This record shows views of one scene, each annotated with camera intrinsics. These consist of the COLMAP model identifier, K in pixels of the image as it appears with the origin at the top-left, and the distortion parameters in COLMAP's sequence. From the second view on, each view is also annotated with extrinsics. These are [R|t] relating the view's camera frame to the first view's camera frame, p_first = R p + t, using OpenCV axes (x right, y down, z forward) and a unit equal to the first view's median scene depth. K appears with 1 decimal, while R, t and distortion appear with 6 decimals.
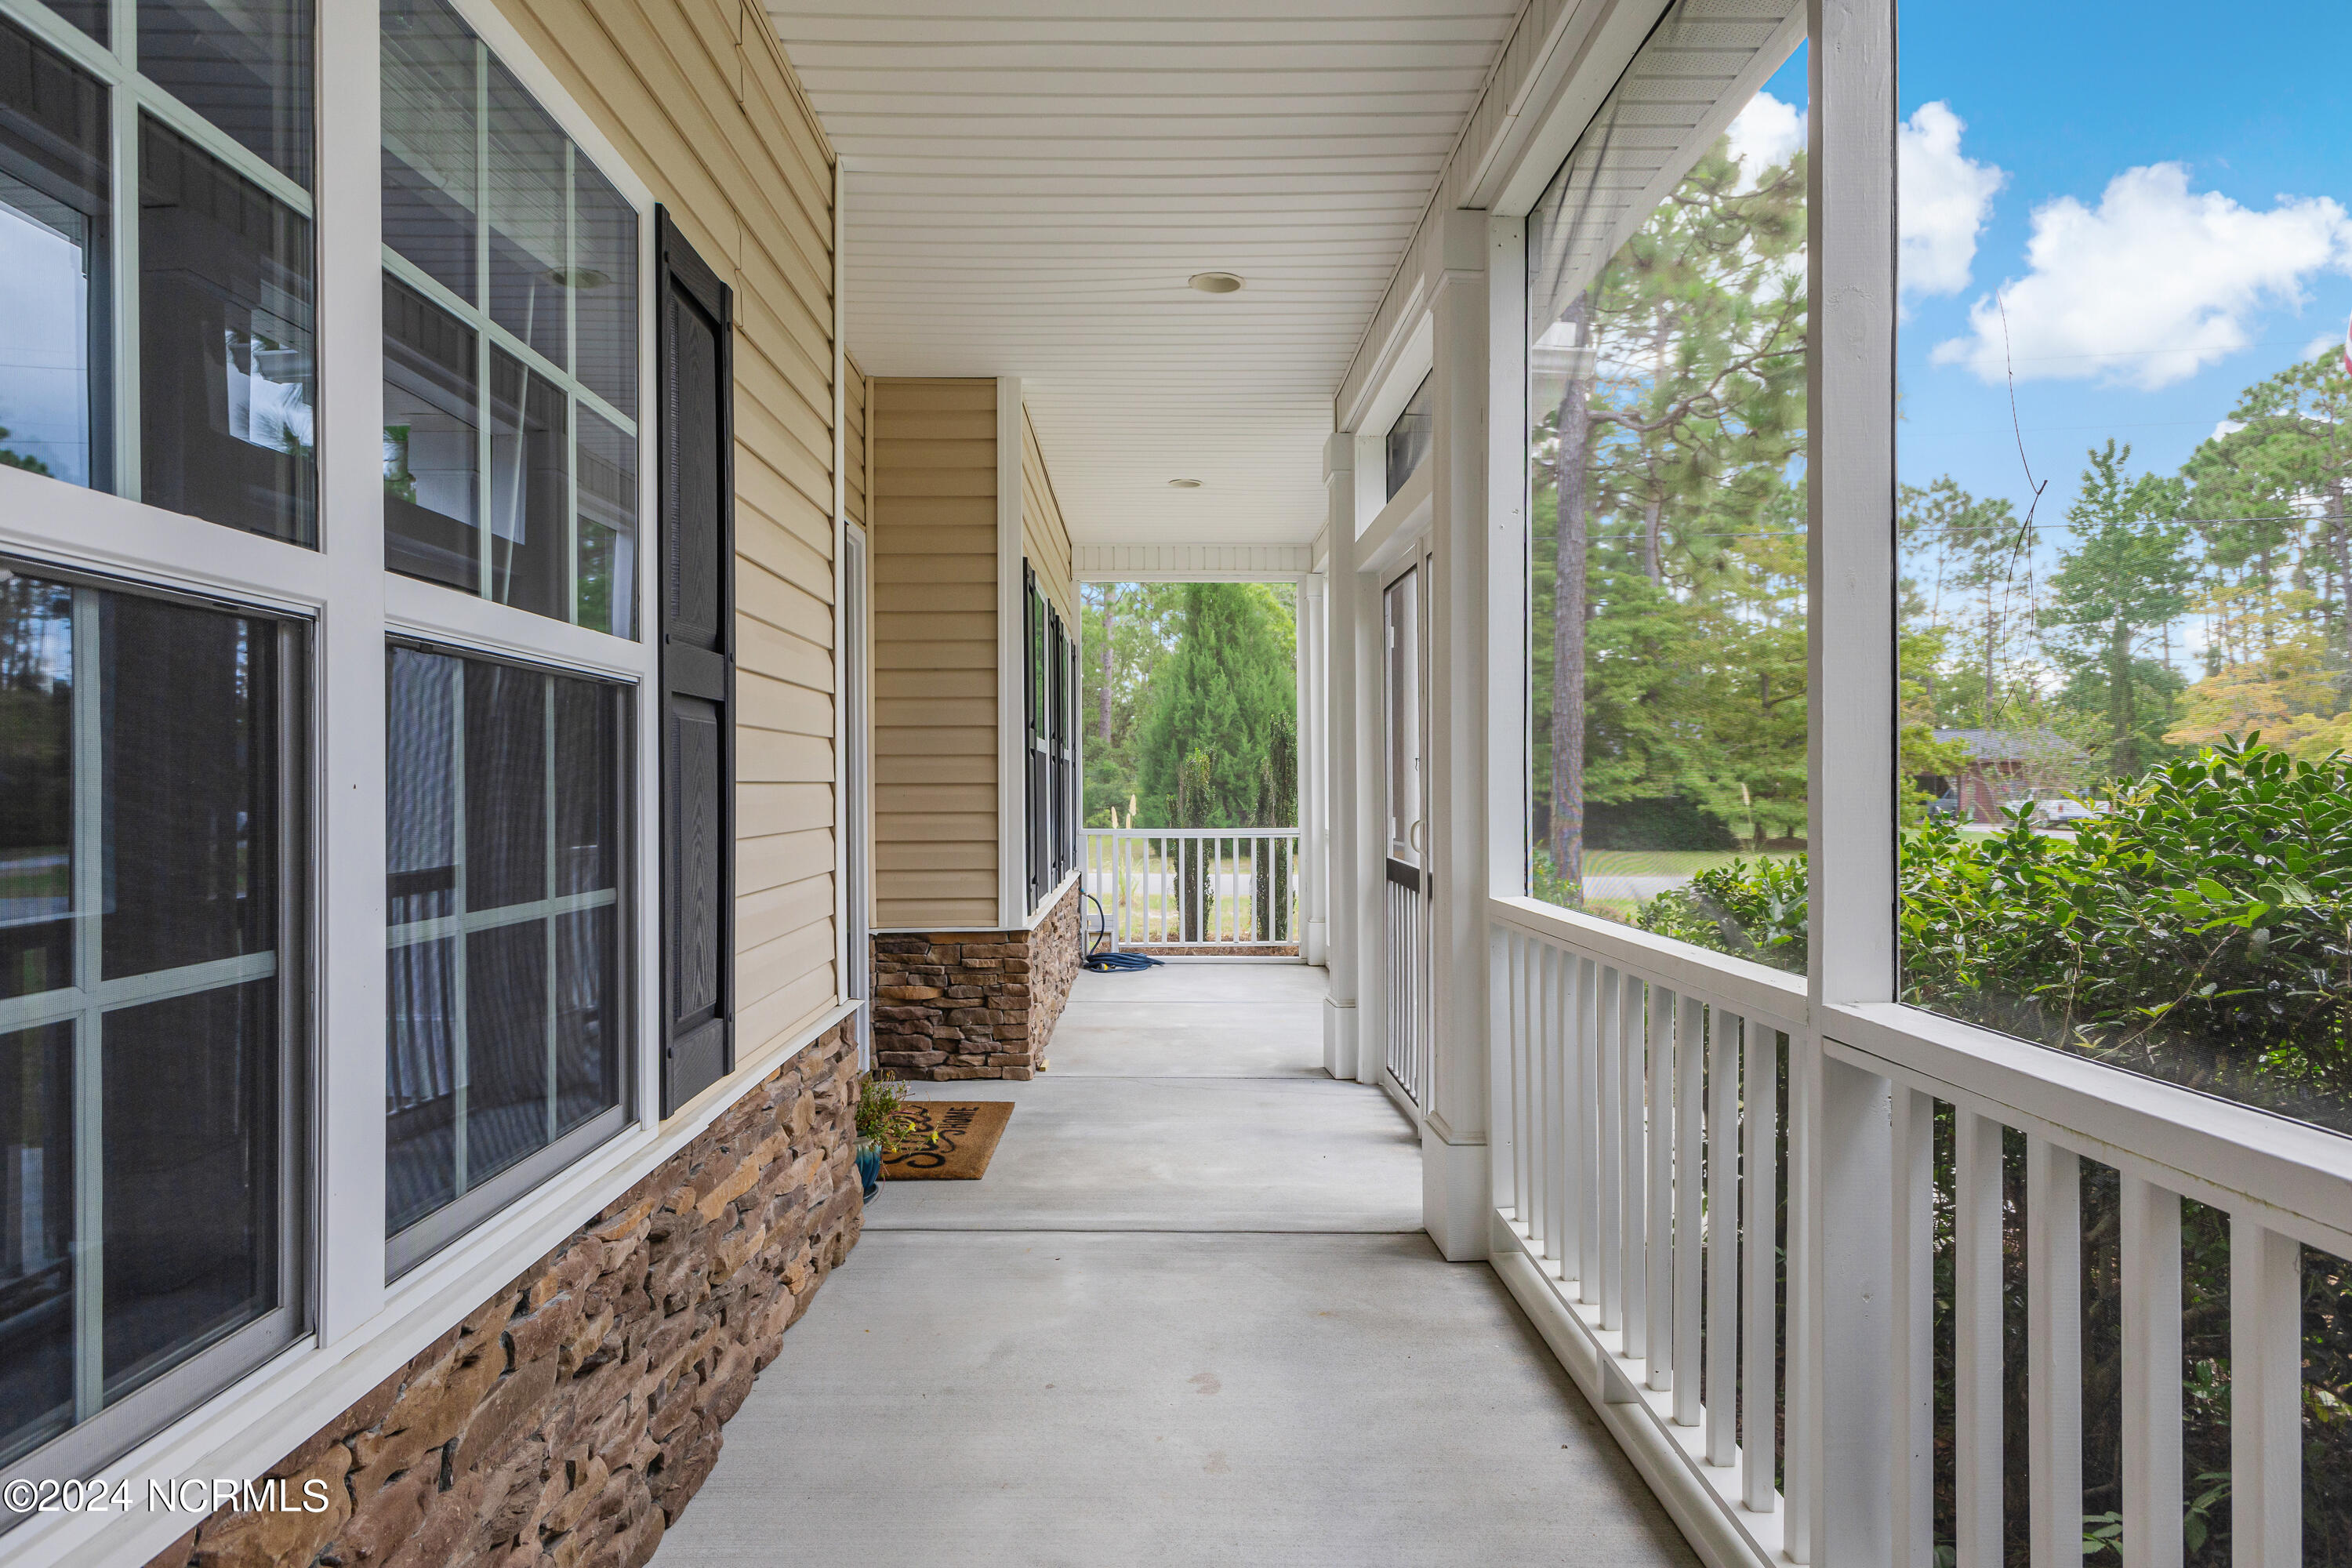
lens RADIAL K [[1496.9, 0, 1169.1], [0, 1496.9, 782.9], [0, 0, 1]] dist [-0.019214, 0.000567]
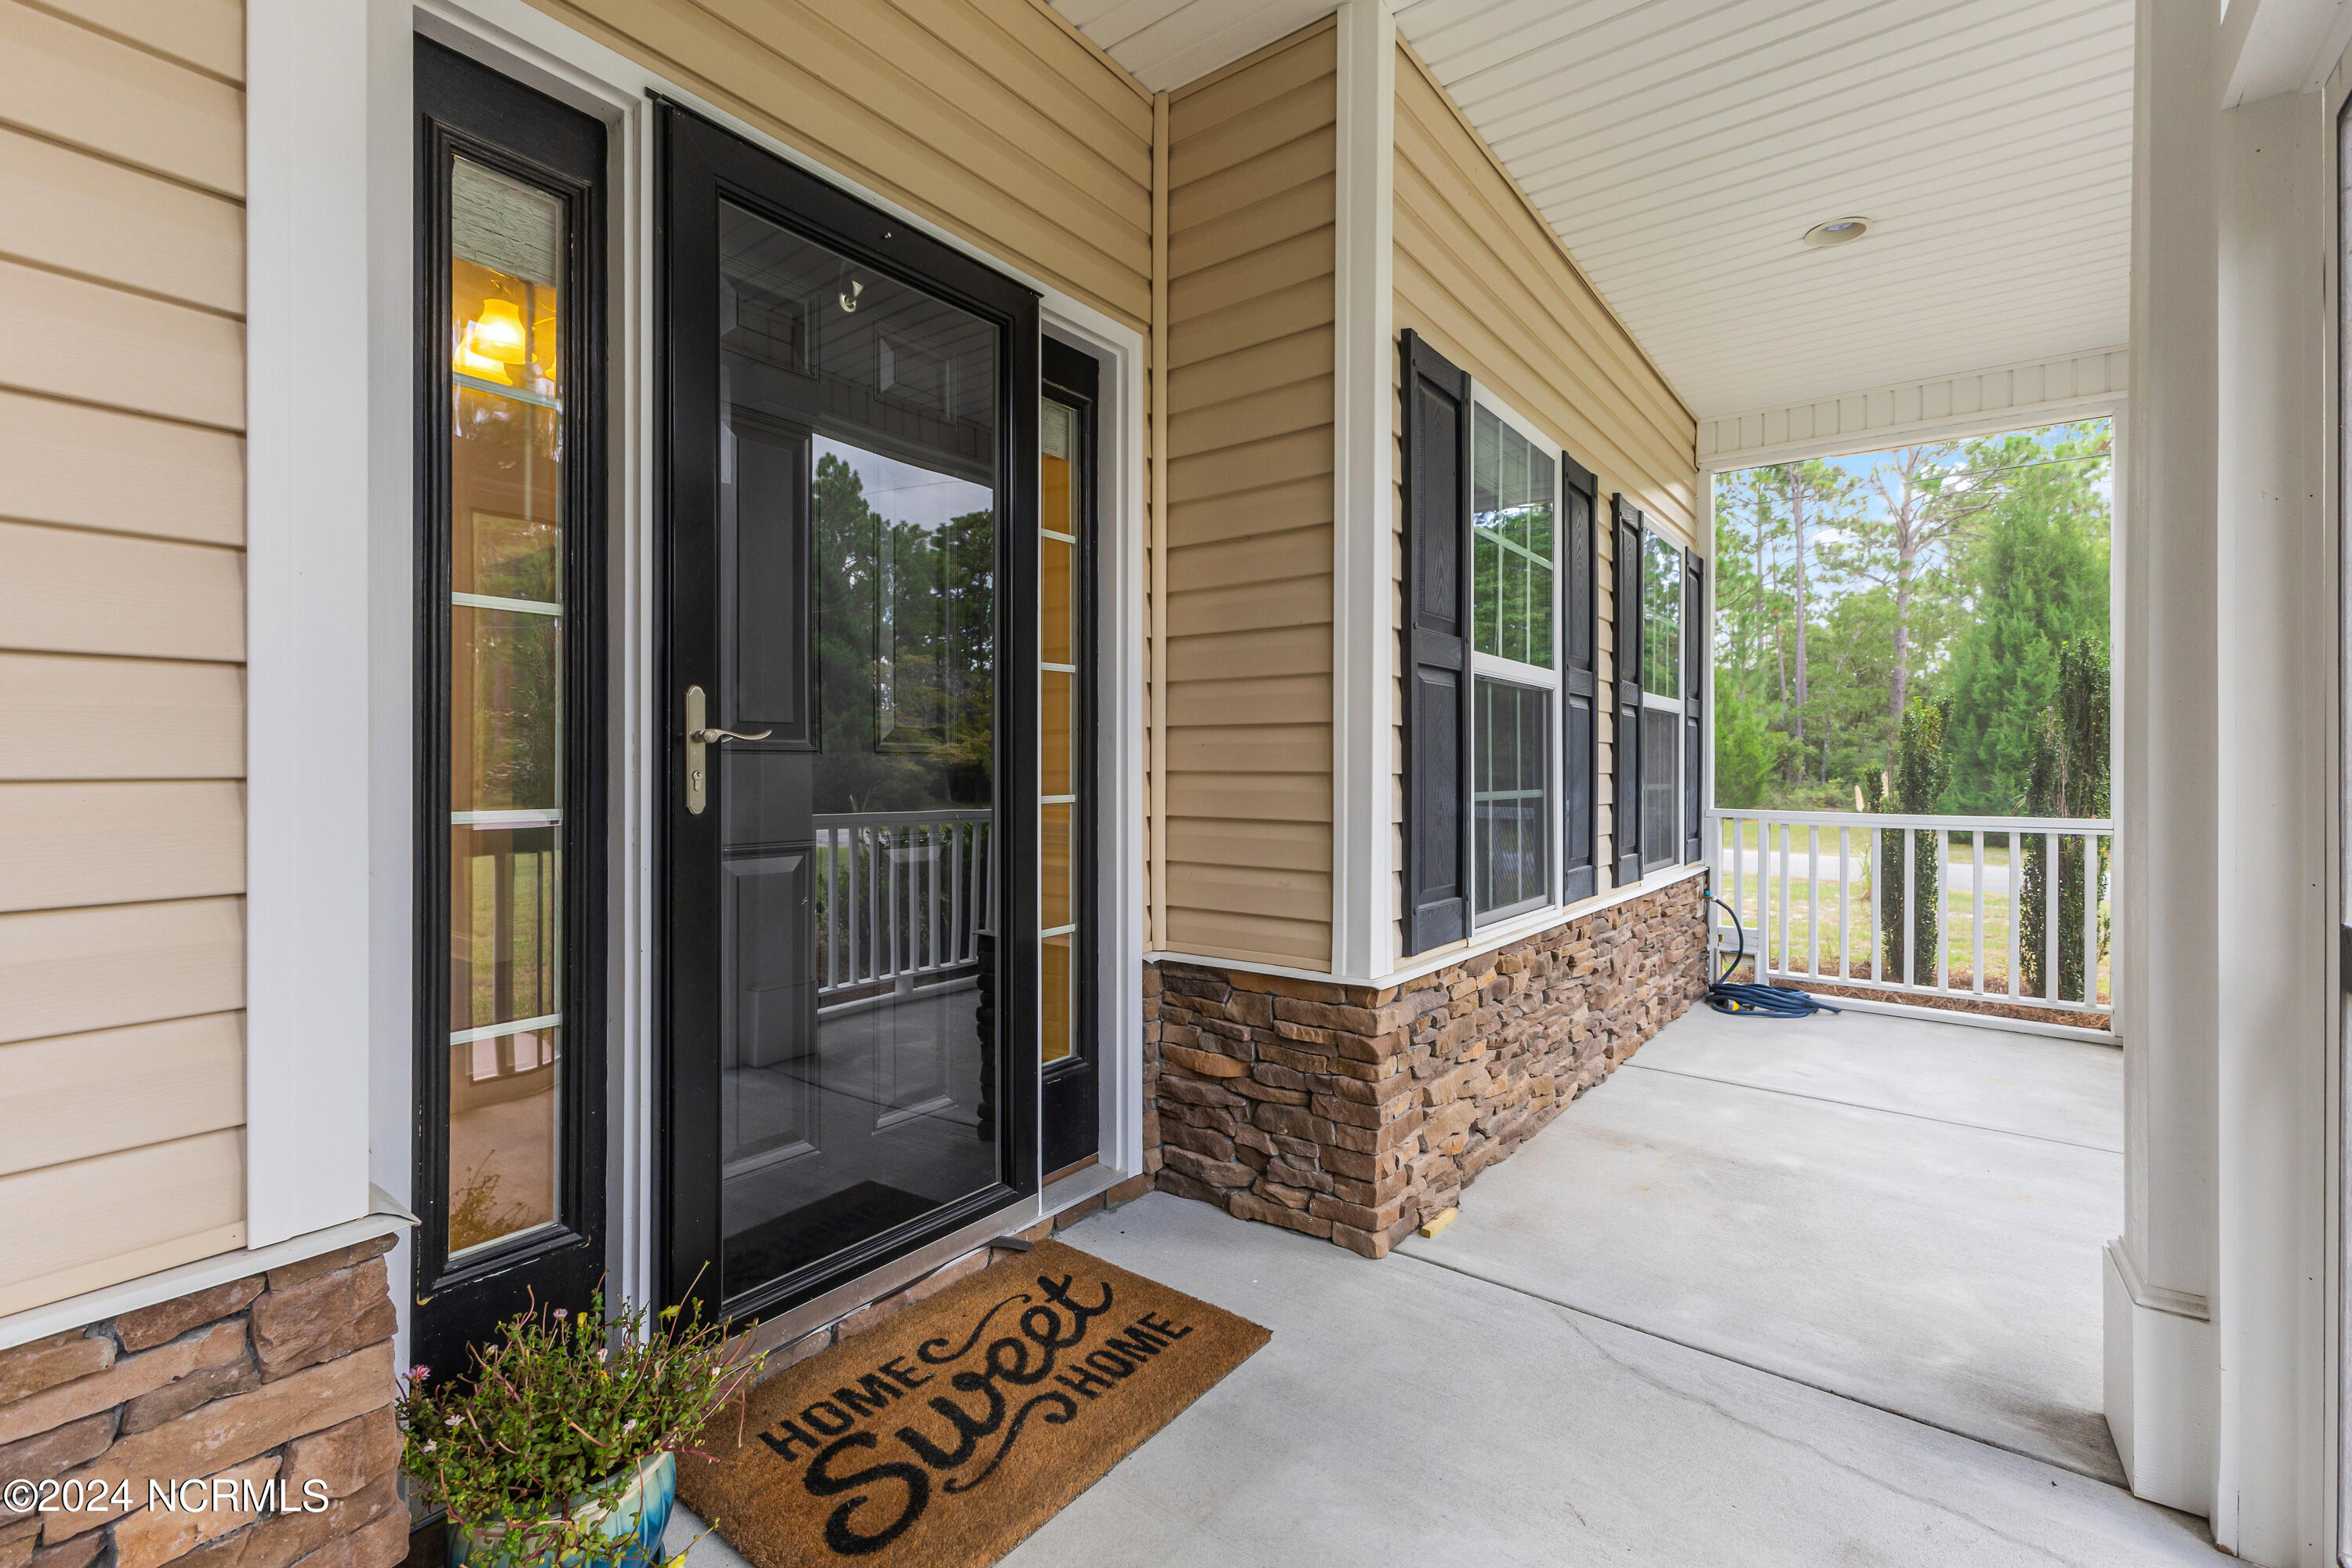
lens RADIAL K [[1037.1, 0, 1184.5], [0, 1037.1, 765.4], [0, 0, 1]] dist [0.009877, -0.000625]
pose [[0.777441, 0.008287, -0.628901, 0.065057], [-0.009264, 0.999956, 0.001725, 0.011497], [0.628887, 0.004485, 0.777484, 0.465252]]
